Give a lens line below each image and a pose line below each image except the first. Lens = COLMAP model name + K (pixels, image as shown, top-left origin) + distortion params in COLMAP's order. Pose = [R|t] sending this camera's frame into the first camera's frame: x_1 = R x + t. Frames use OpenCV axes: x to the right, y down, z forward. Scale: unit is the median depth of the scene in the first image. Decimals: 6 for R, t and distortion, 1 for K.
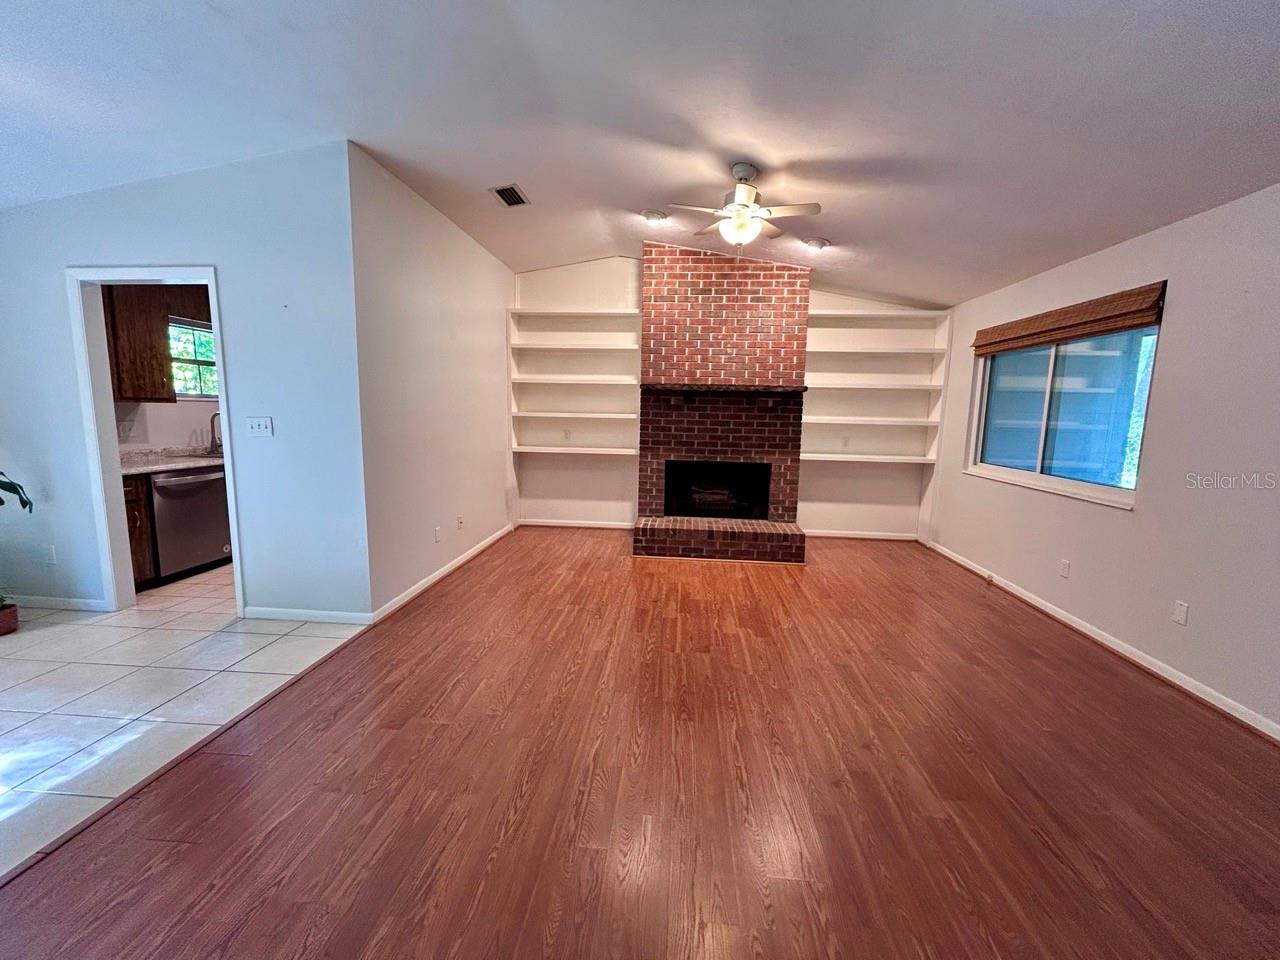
lens RADIAL K [[519.0, 0, 640.6], [0, 519.0, 485.4], [0, 0, 1]] dist [-0.000401, 0.000062]
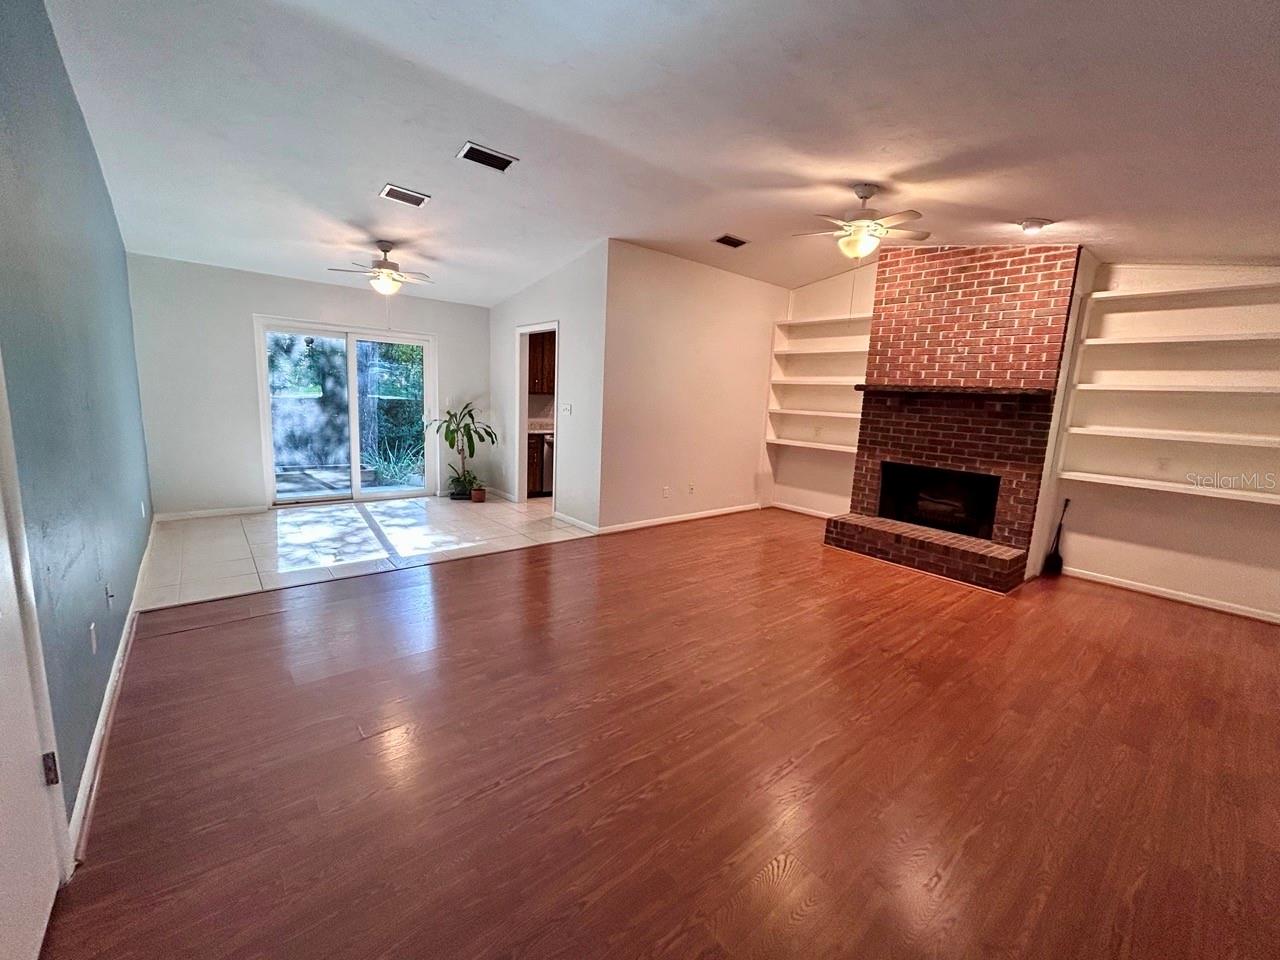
lens RADIAL K [[519.0, 0, 640.6], [0, 519.0, 485.4], [0, 0, 1]] dist [-0.000401, 0.000062]
pose [[0.704634, 0.136219, -0.696373, 0.447000], [-0.136846, 0.989064, 0.055004, 0.007179], [0.696250, 0.056538, 0.715569, -0.044699]]
